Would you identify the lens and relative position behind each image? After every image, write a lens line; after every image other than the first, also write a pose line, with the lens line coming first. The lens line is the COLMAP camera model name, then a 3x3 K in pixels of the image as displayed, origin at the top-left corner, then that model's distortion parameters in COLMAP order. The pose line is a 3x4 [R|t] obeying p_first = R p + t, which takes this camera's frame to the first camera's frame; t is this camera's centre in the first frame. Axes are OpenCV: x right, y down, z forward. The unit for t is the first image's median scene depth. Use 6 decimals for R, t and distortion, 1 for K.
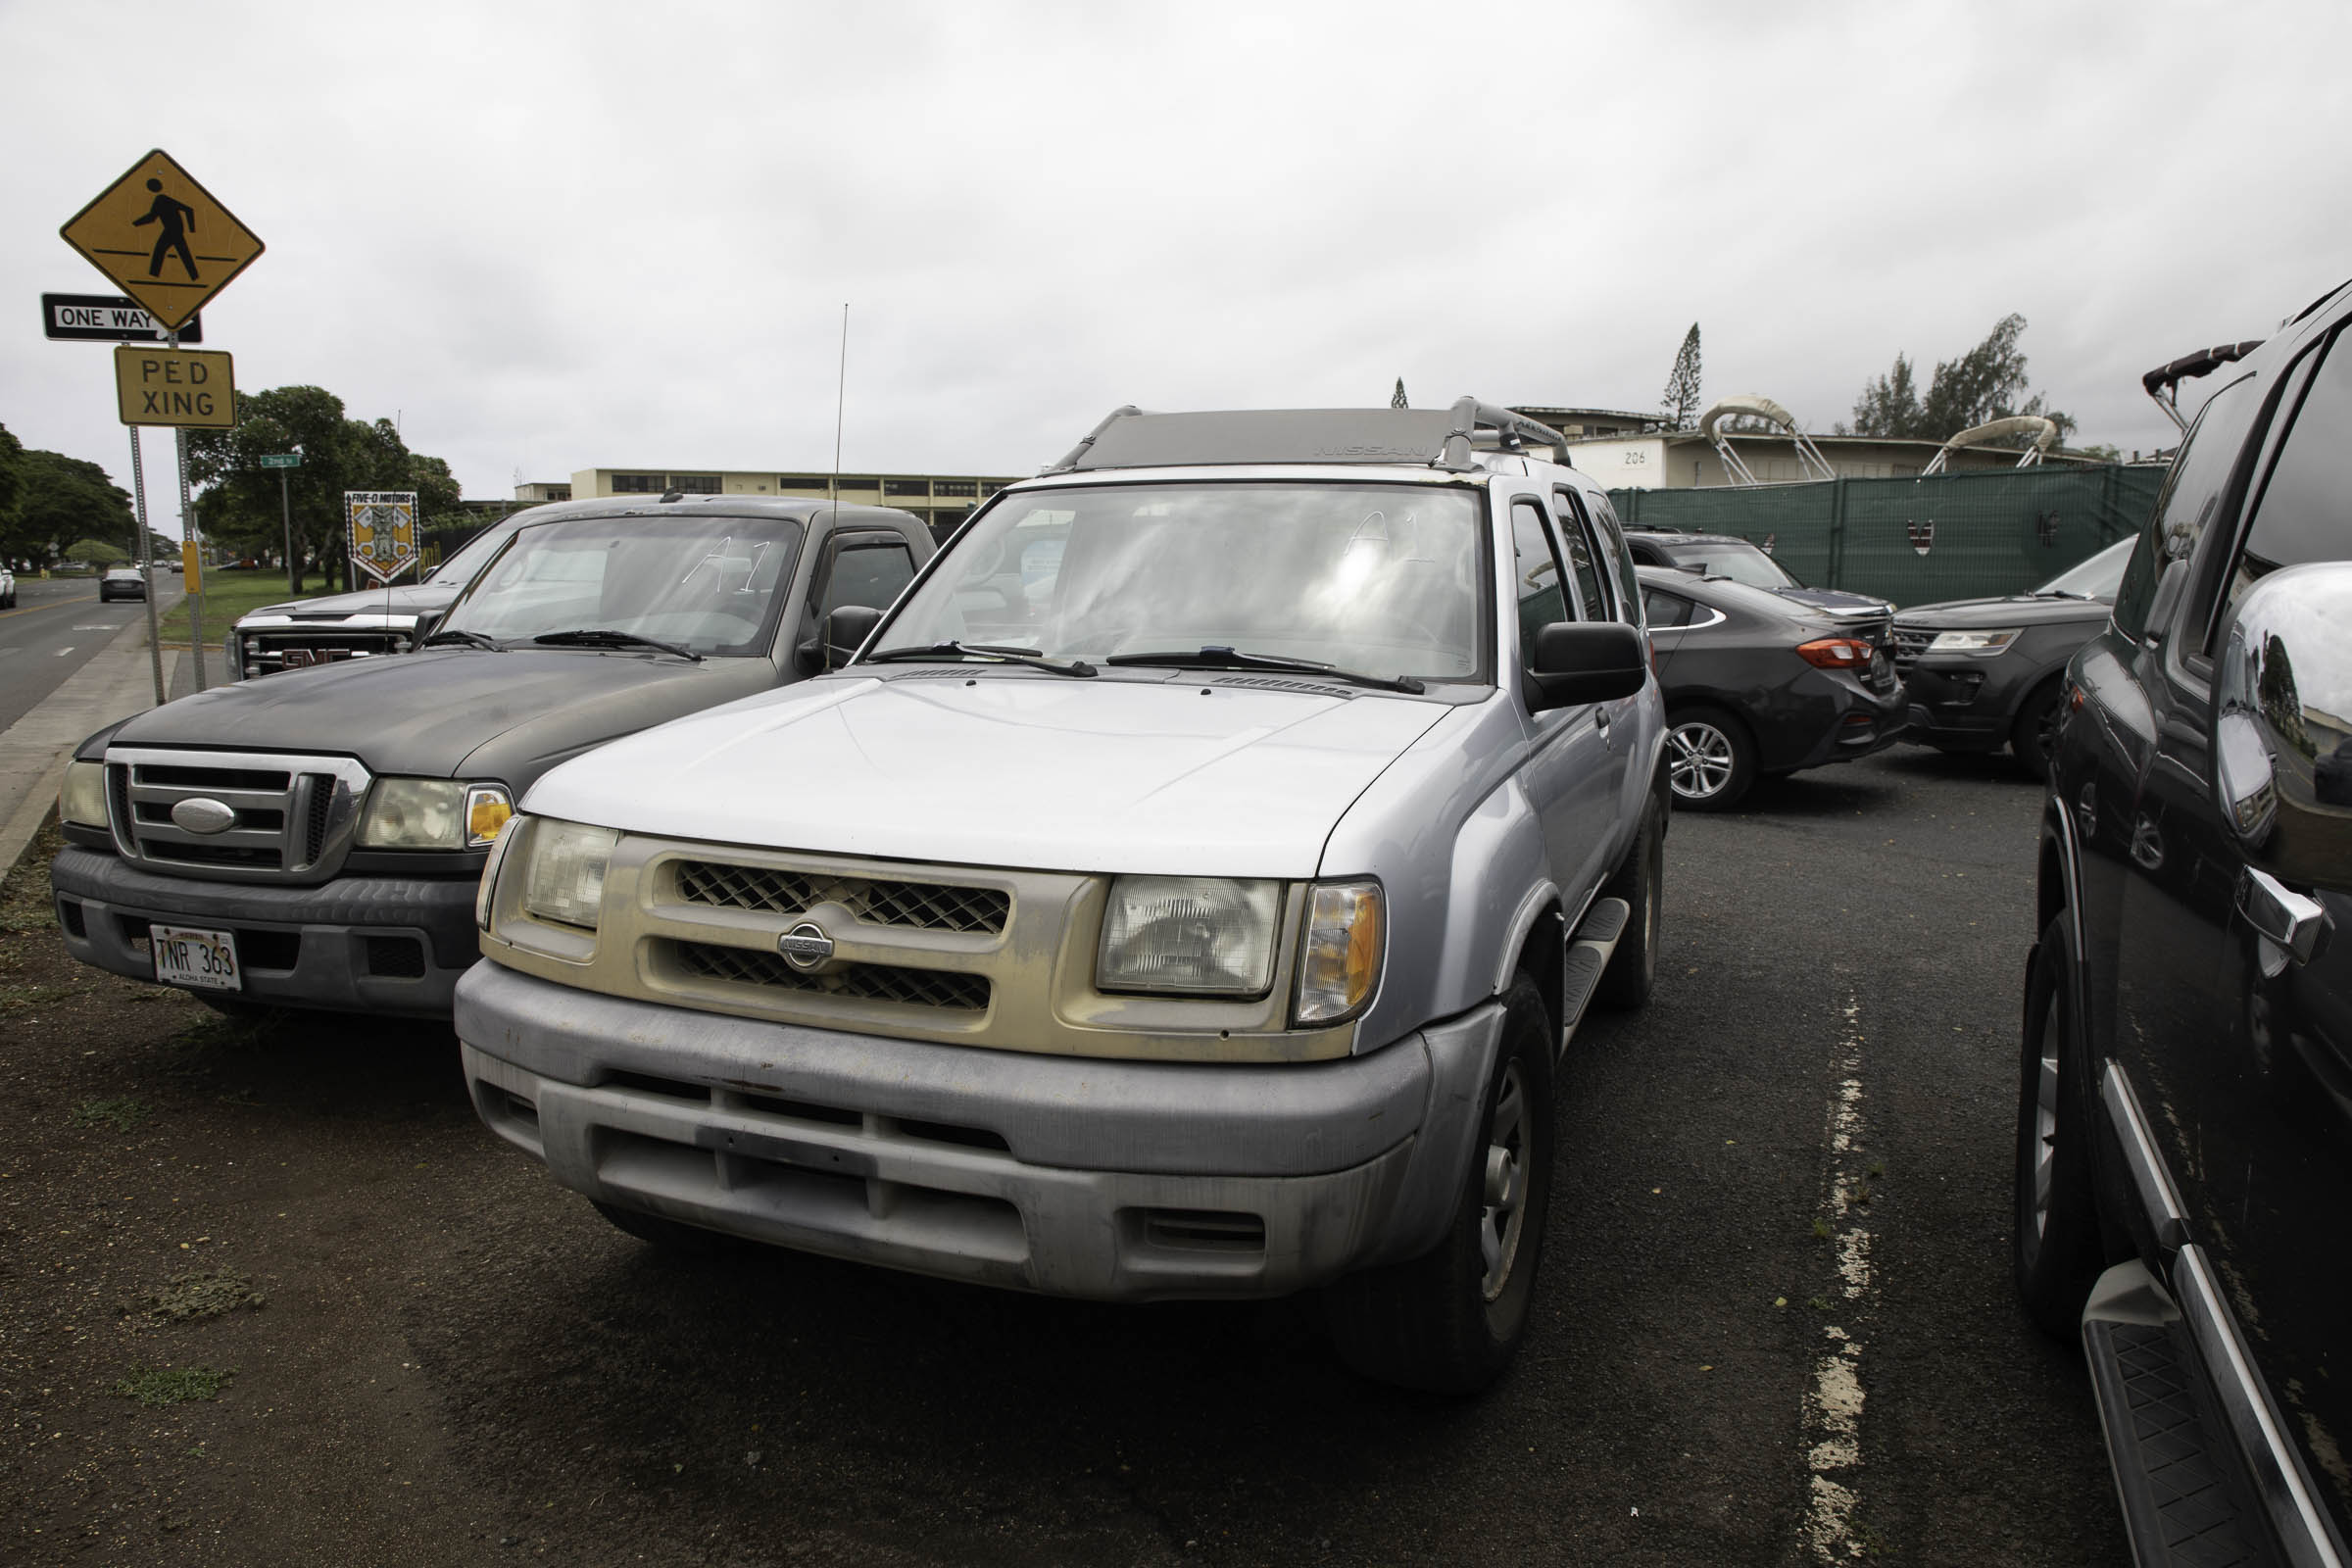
lens RADIAL K [[1648.3, 0, 1176.0], [0, 1648.3, 784.0], [0, 0, 1]] dist [-0.068246, 0.043942]
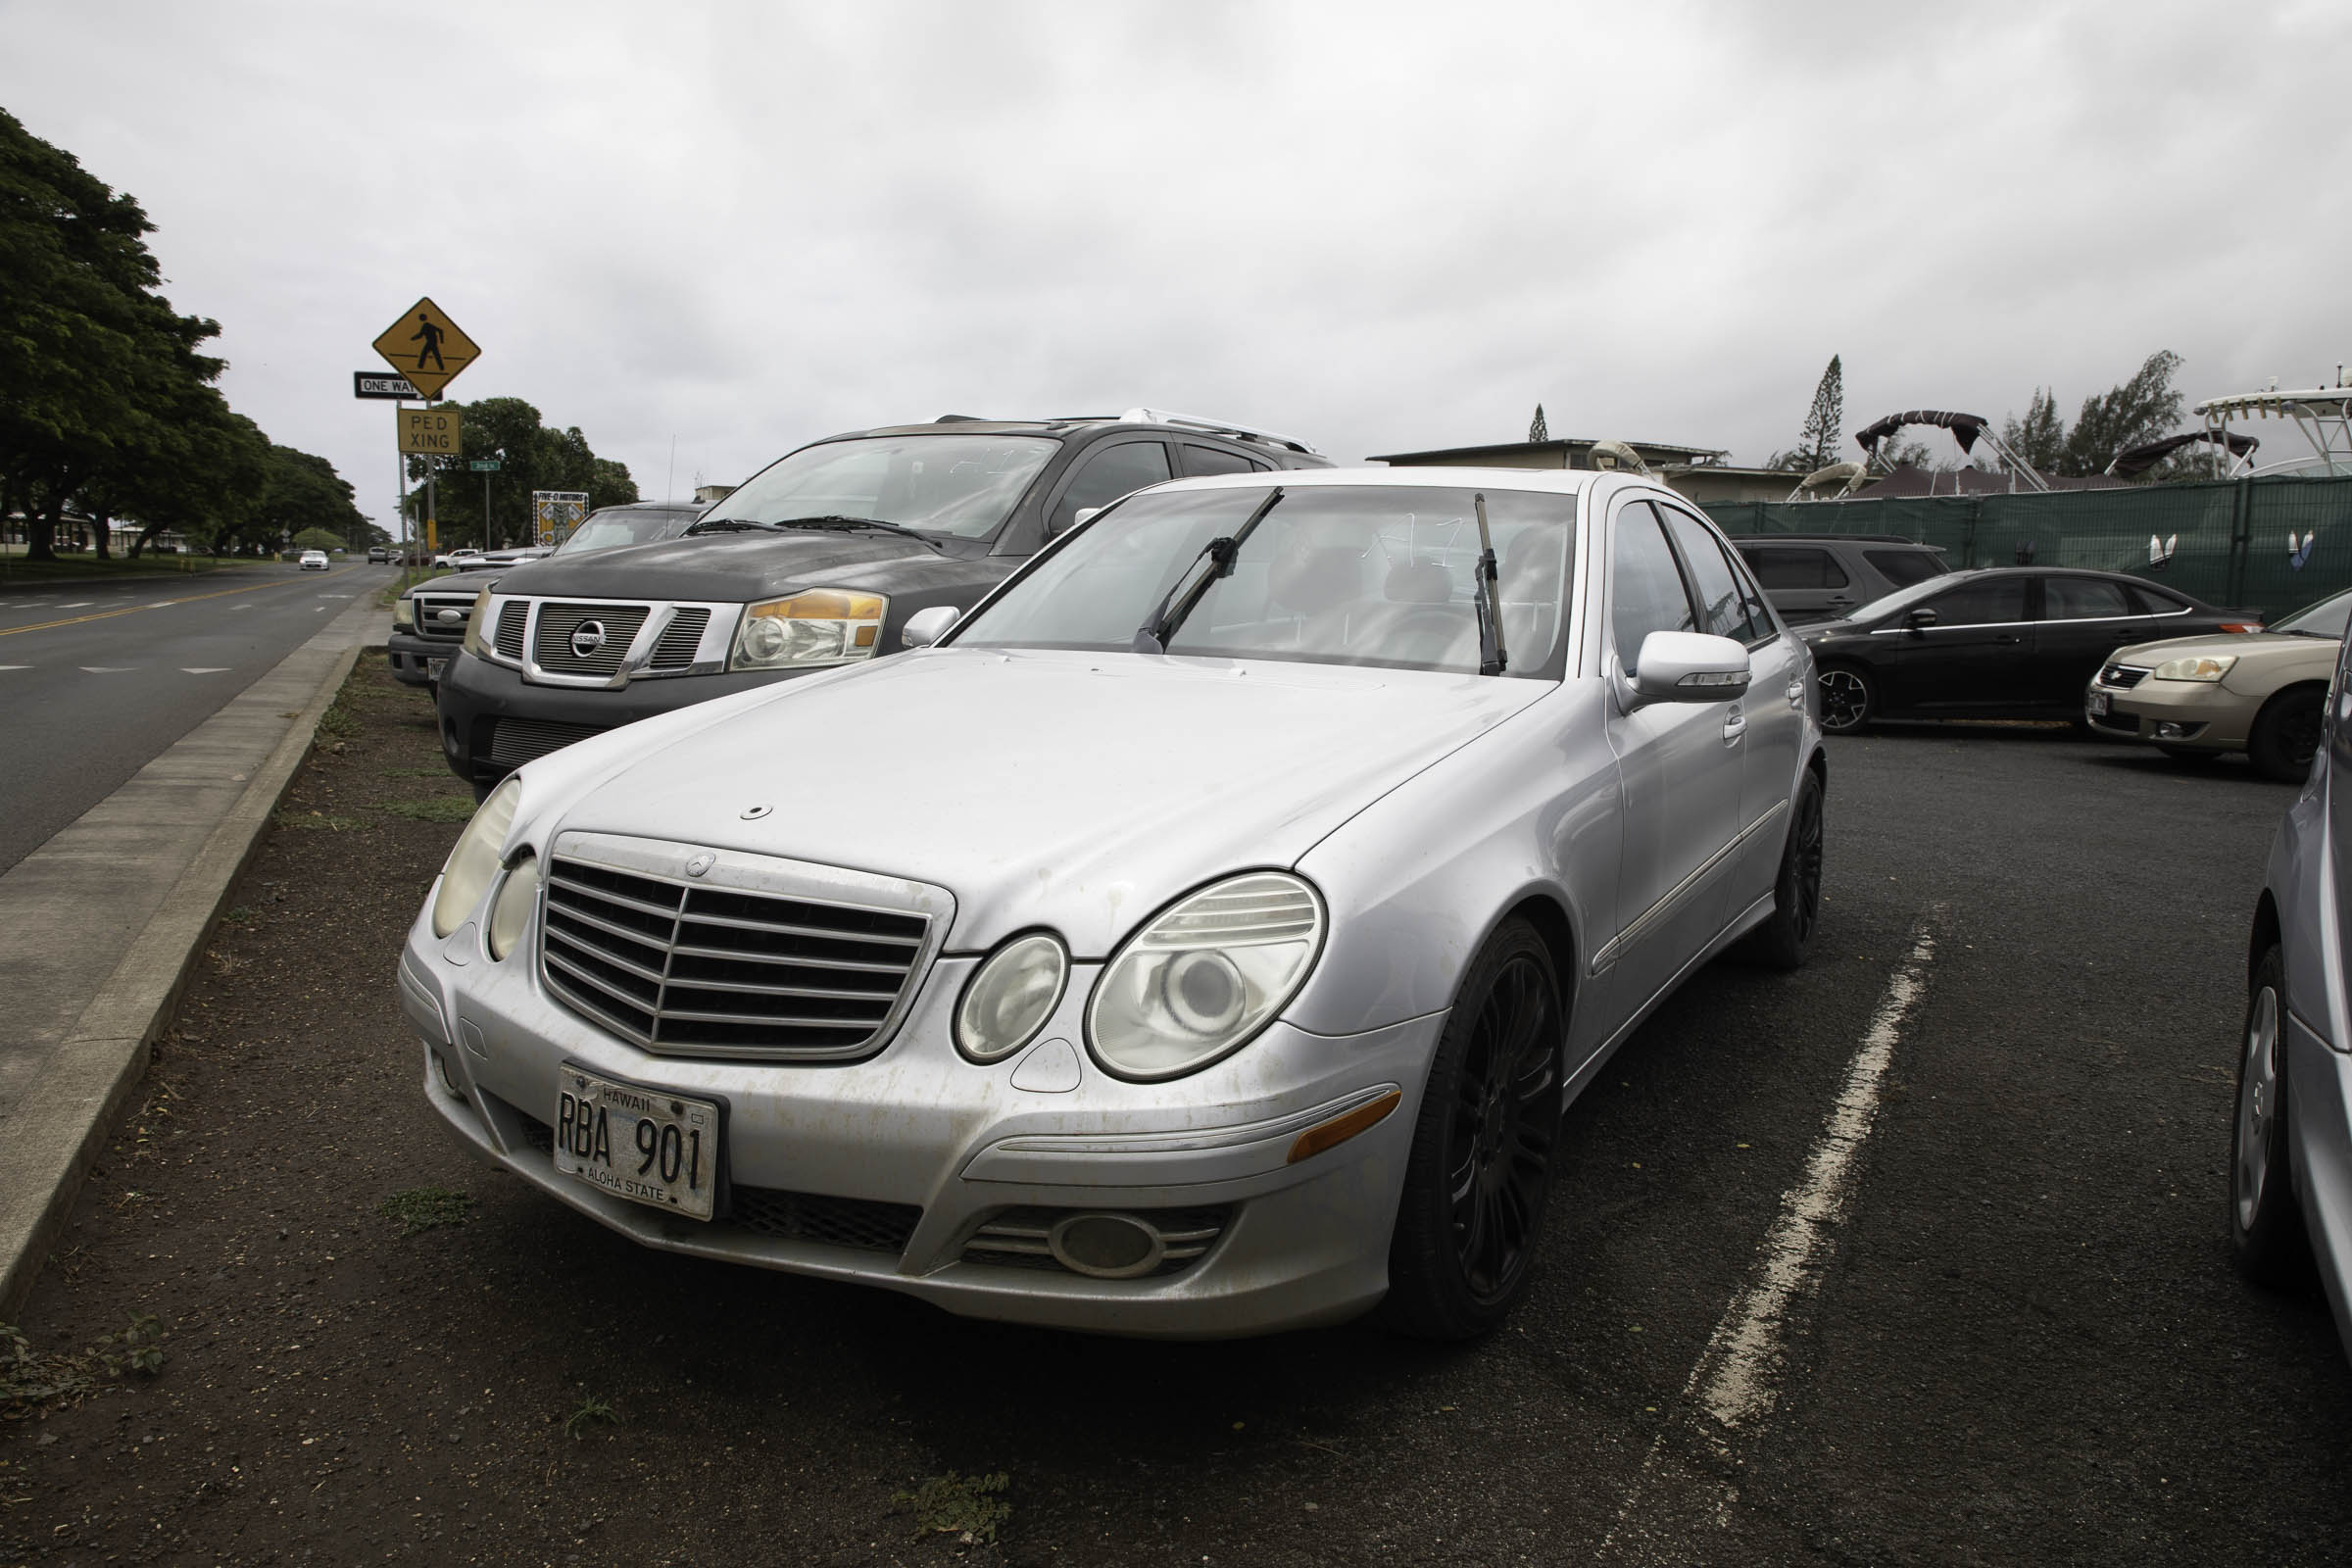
lens RADIAL K [[1635.2, 0, 1169.3], [0, 1635.2, 779.1], [0, 0, 1]] dist [-0.063741, 0.035709]
pose [[0.994364, 0.040485, -0.097981, 0.183768], [-0.041583, 0.999093, -0.009195, 0.057011], [0.097520, 0.013217, 0.995146, -0.331068]]
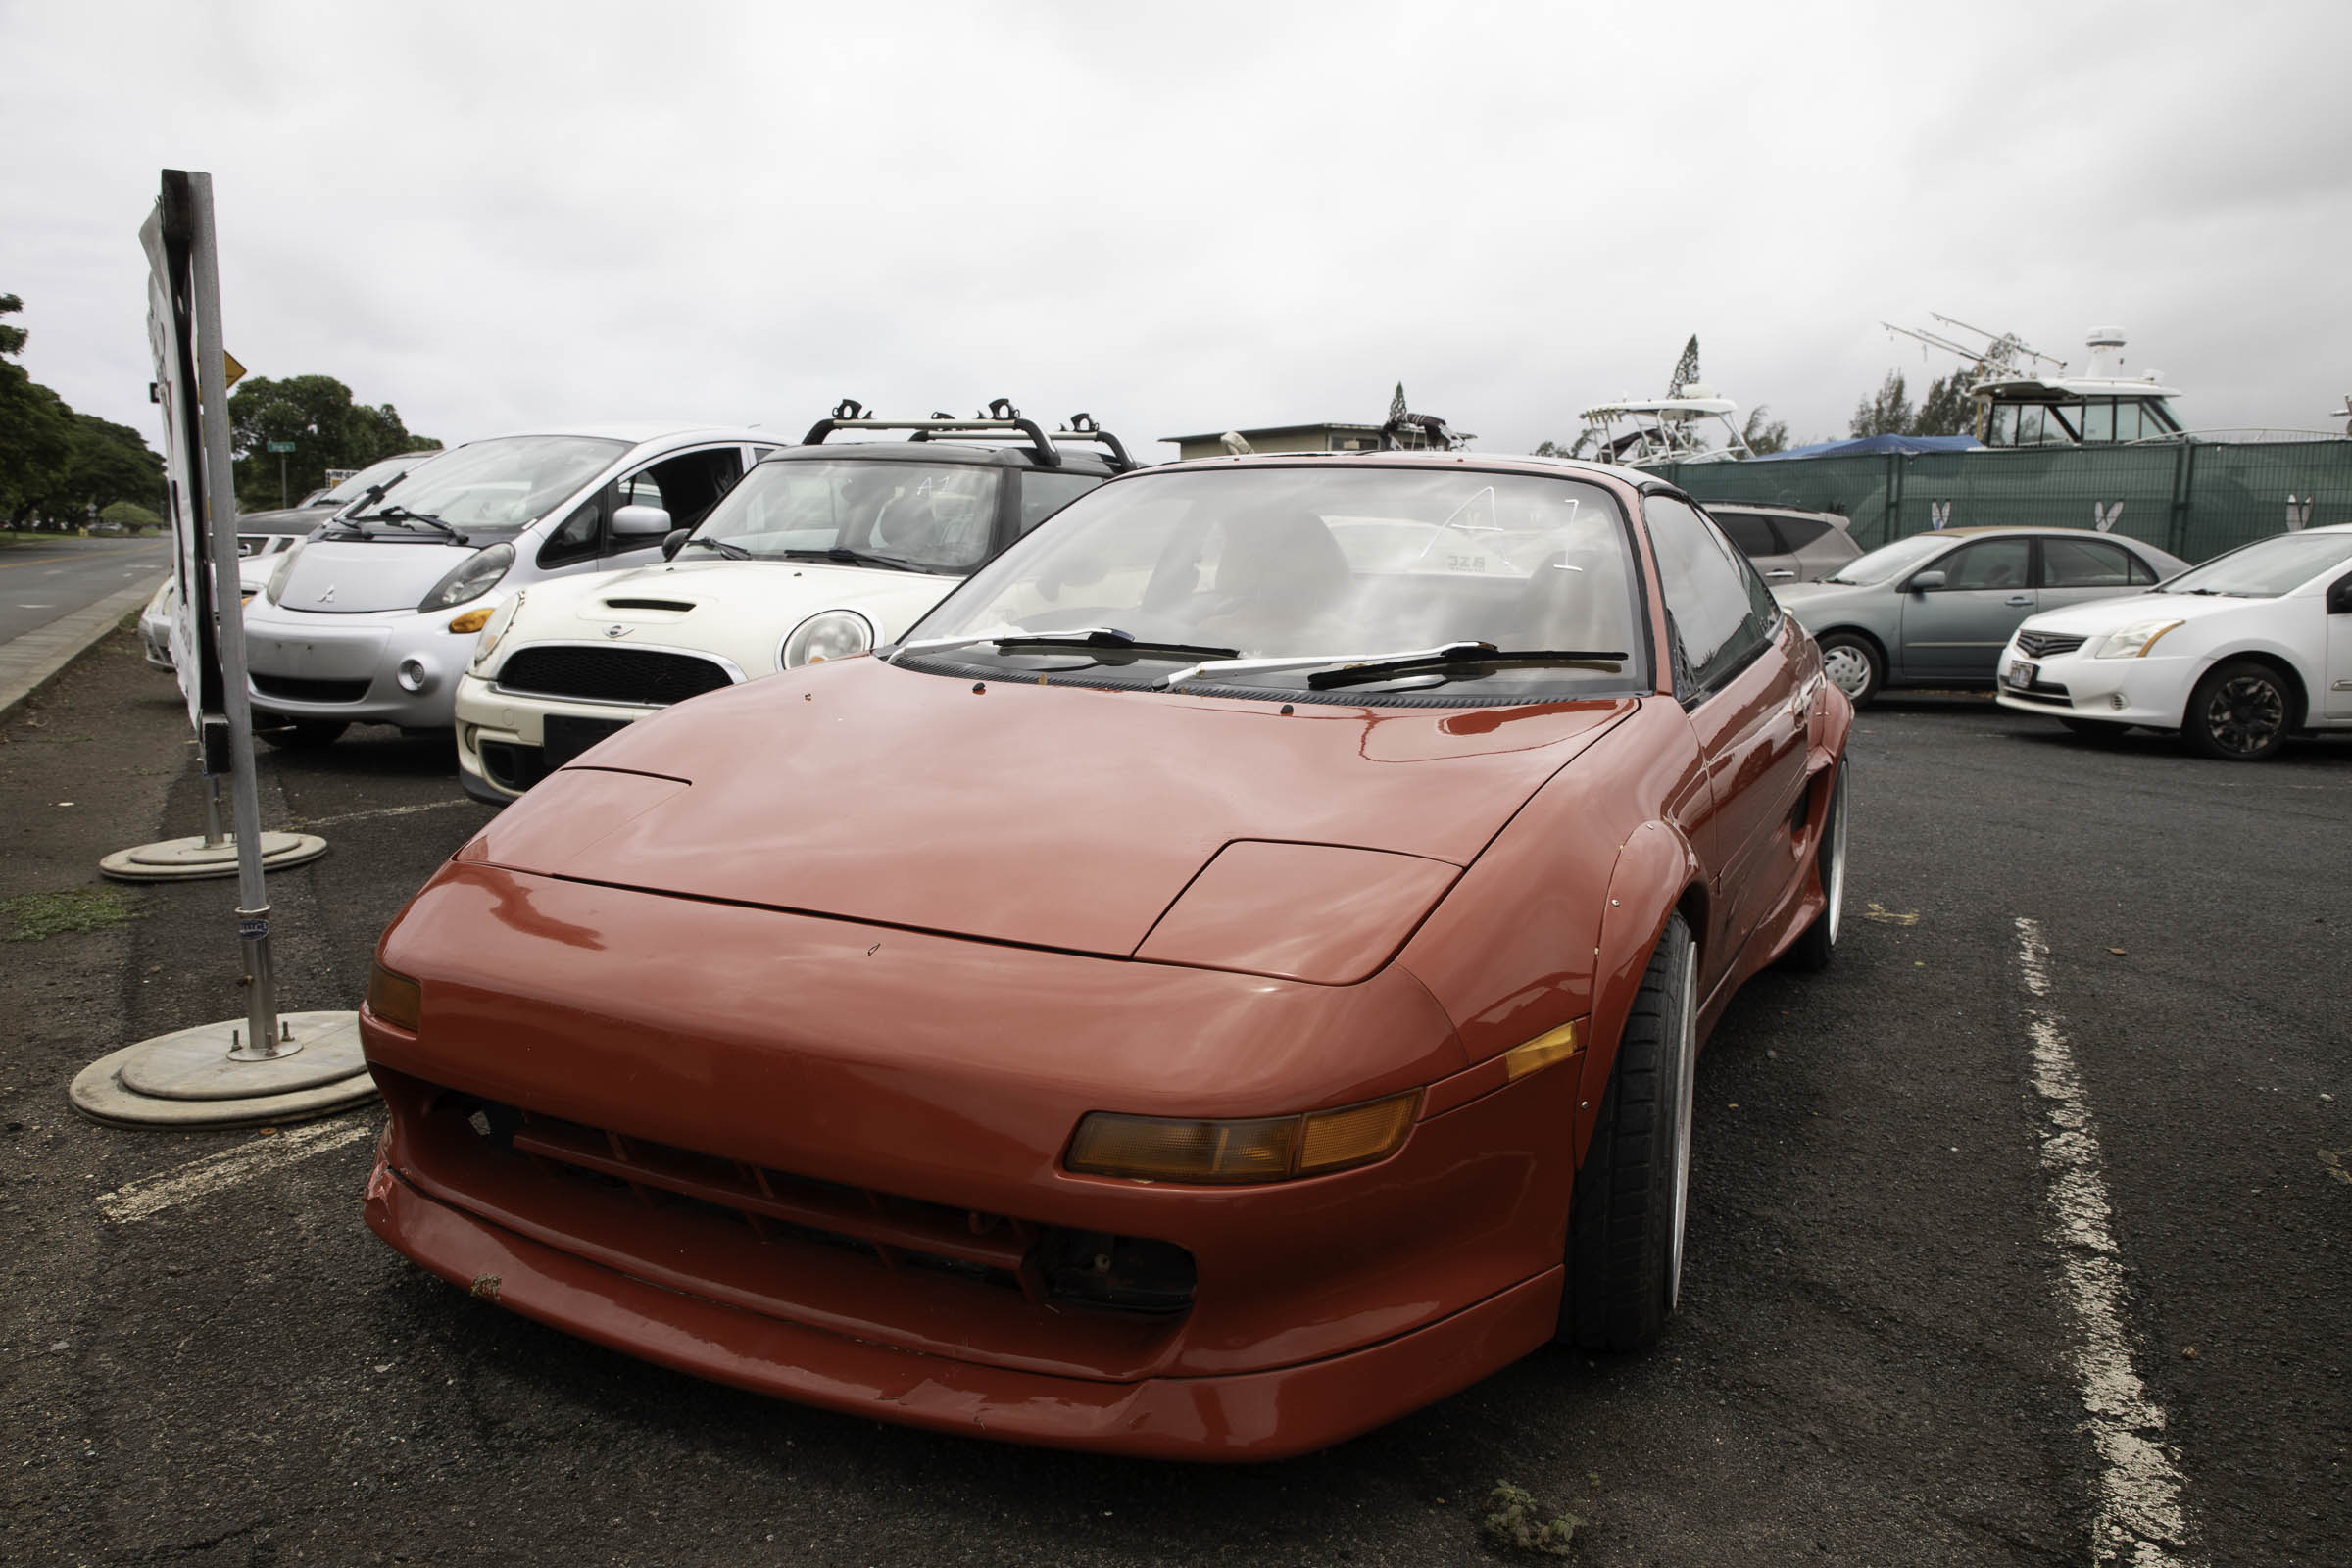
lens RADIAL K [[1715.5, 0, 1168.5], [0, 1715.5, 778.8], [0, 0, 1]] dist [-0.053494, 0.041964]
pose [[0.998820, 0.034888, -0.033773, 0.446176], [-0.035129, 0.999361, -0.006568, 0.115446], [0.033522, 0.007746, 0.999408, -0.716013]]
